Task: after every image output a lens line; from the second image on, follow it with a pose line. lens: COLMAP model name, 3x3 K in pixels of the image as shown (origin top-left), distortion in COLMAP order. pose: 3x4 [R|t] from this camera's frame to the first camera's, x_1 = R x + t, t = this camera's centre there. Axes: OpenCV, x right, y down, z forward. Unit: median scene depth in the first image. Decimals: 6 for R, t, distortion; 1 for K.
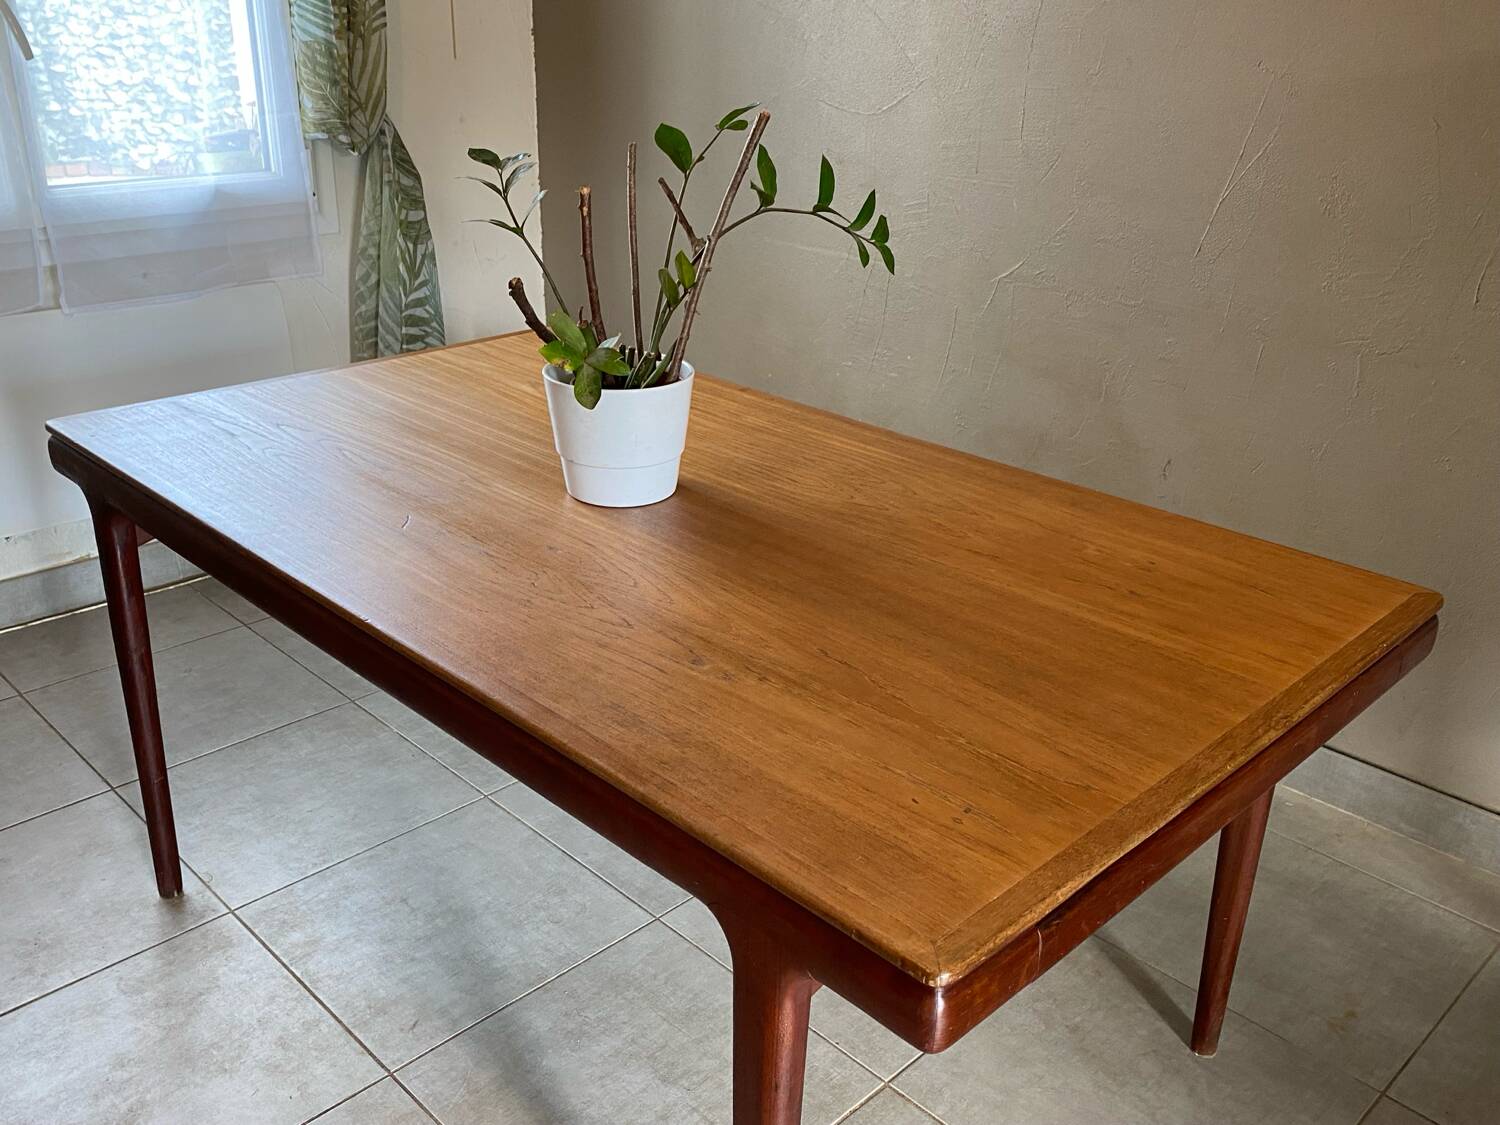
lens RADIAL K [[1348.7, 0, 746.0], [0, 1348.7, 542.0], [0, 0, 1]] dist [0.058522, -0.101493]
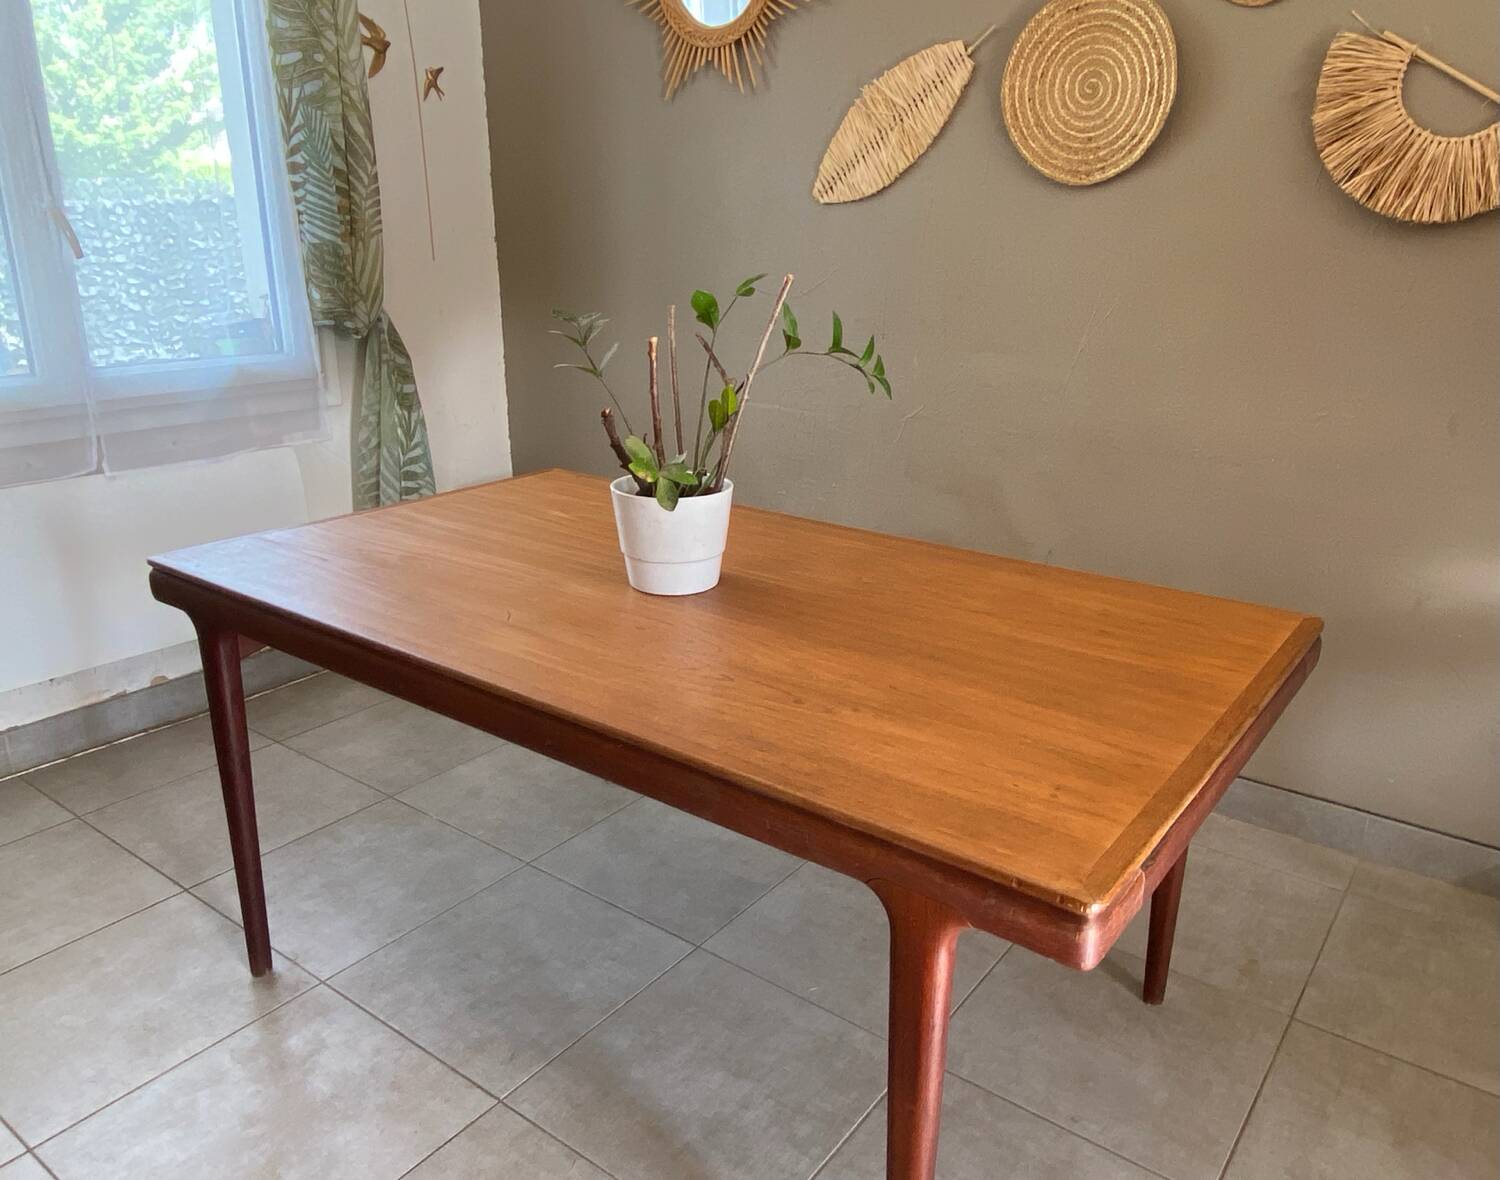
lens RADIAL K [[1102.0, 0, 784.4], [0, 1102.0, 585.7], [0, 0, 1]] dist [0.072118, -0.075486]
pose [[0.985993, -0.057514, 0.156556, -0.150735], [0.068499, 0.995486, -0.065698, 0.036307], [-0.152070, 0.075502, 0.985482, -0.003745]]
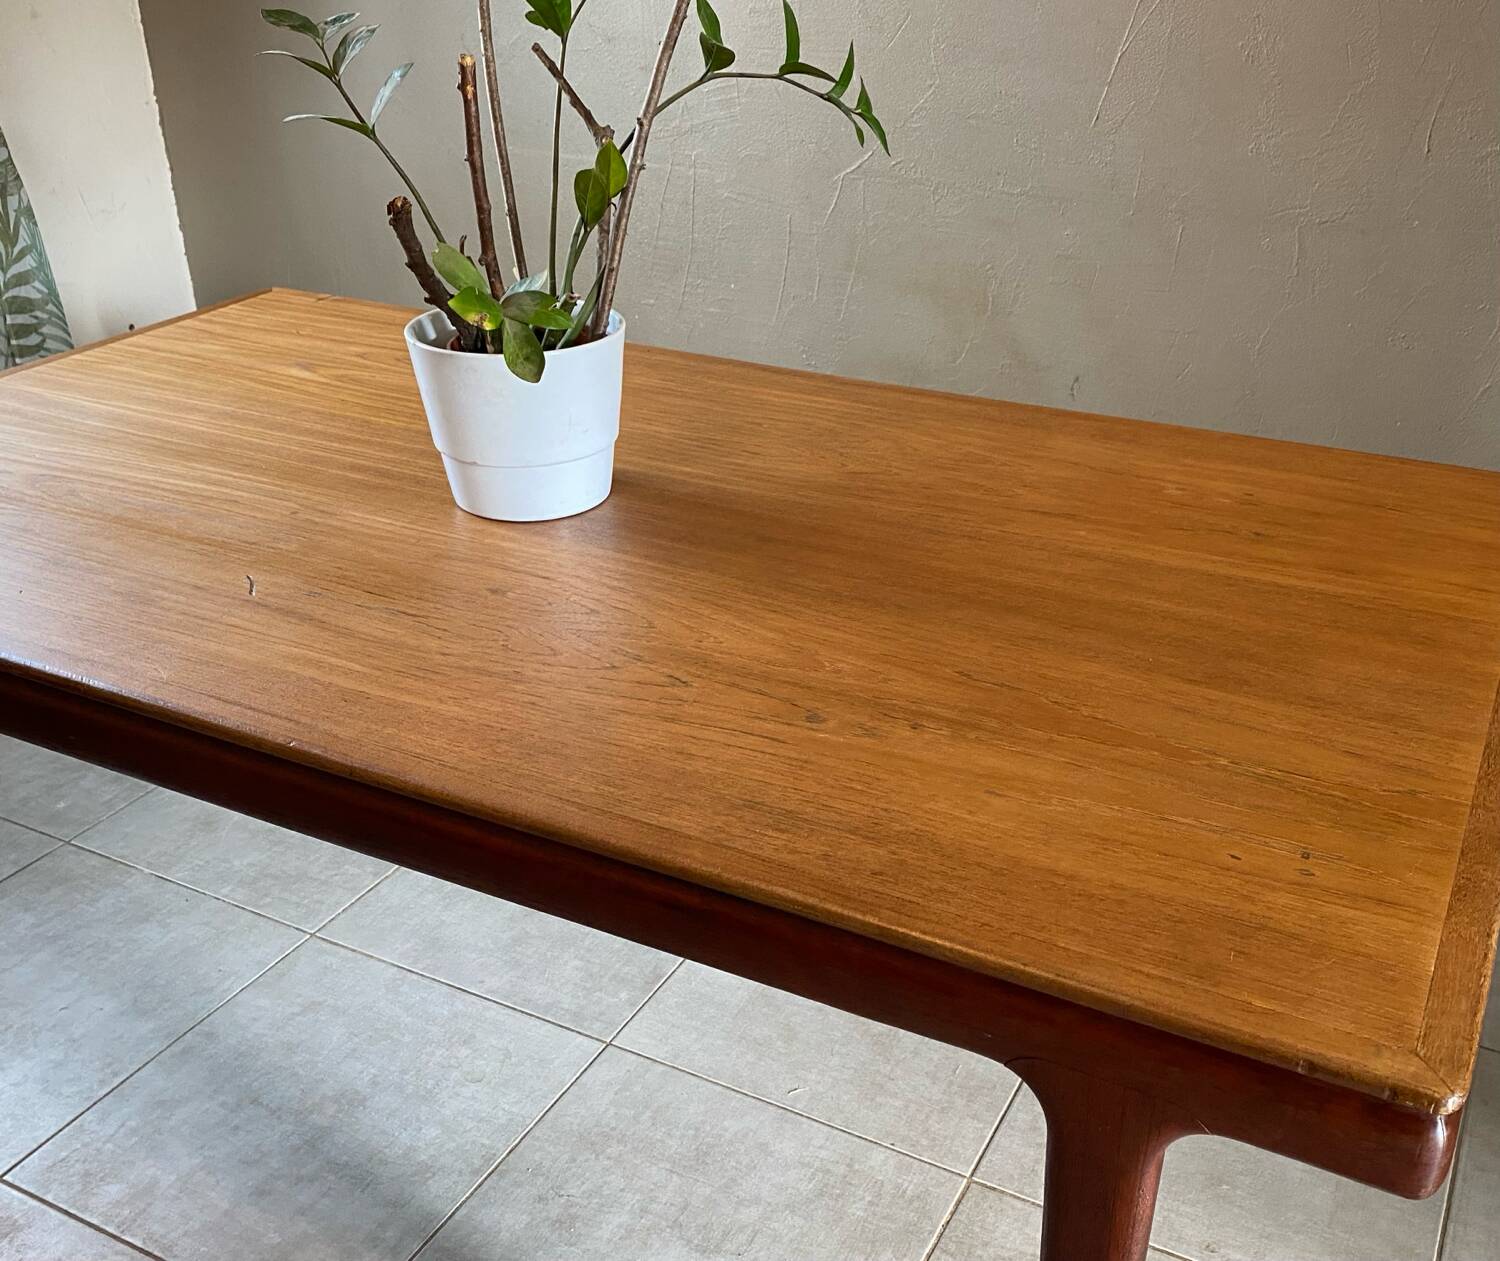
lens RADIAL K [[1522.2, 0, 823.2], [0, 1522.2, 638.8], [0, 0, 1]] dist [0.017249, 0.000000]
pose [[0.946444, -0.162787, 0.278827, -0.184795], [0.139371, 0.984975, 0.101979, -0.024789], [-0.291239, -0.057656, 0.954911, 0.177318]]
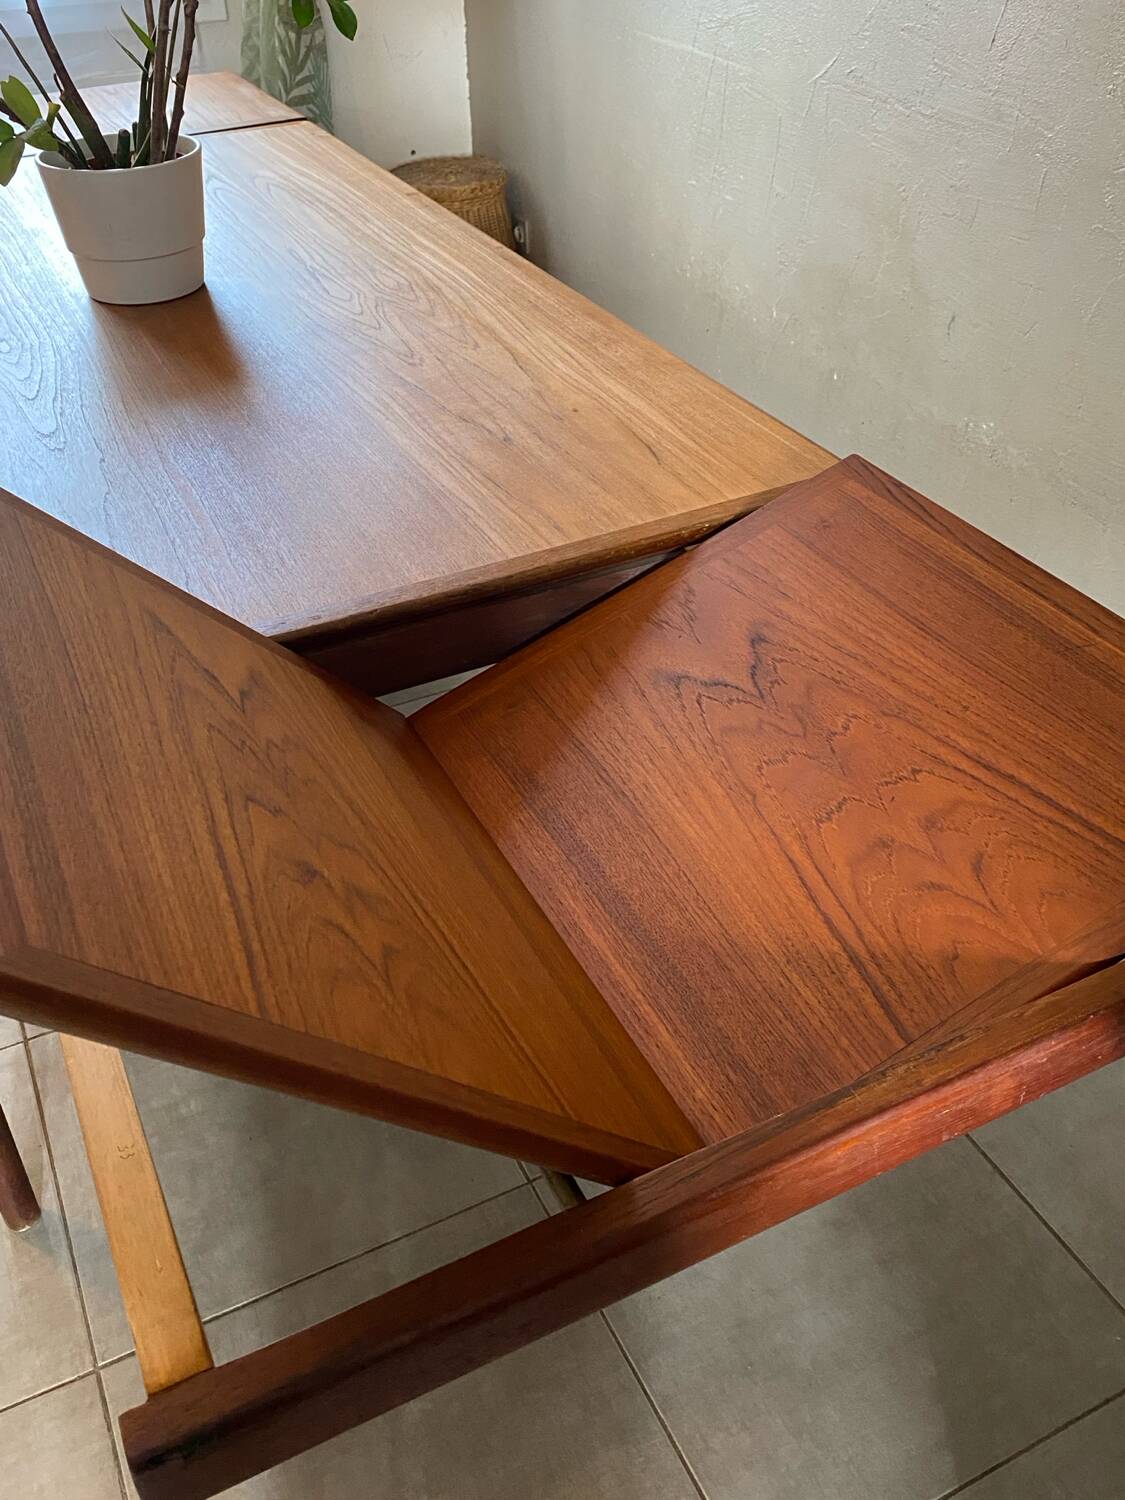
lens RADIAL K [[1348.7, 0, 561.5], [0, 1348.7, 716.0], [0, 0, 1]] dist [0.058522, -0.101493]
pose [[0.950084, 0.149853, -0.273651, 0.492519], [-0.084003, 0.967576, 0.238200, -0.000708], [0.300474, -0.203323, 0.931867, 0.134820]]
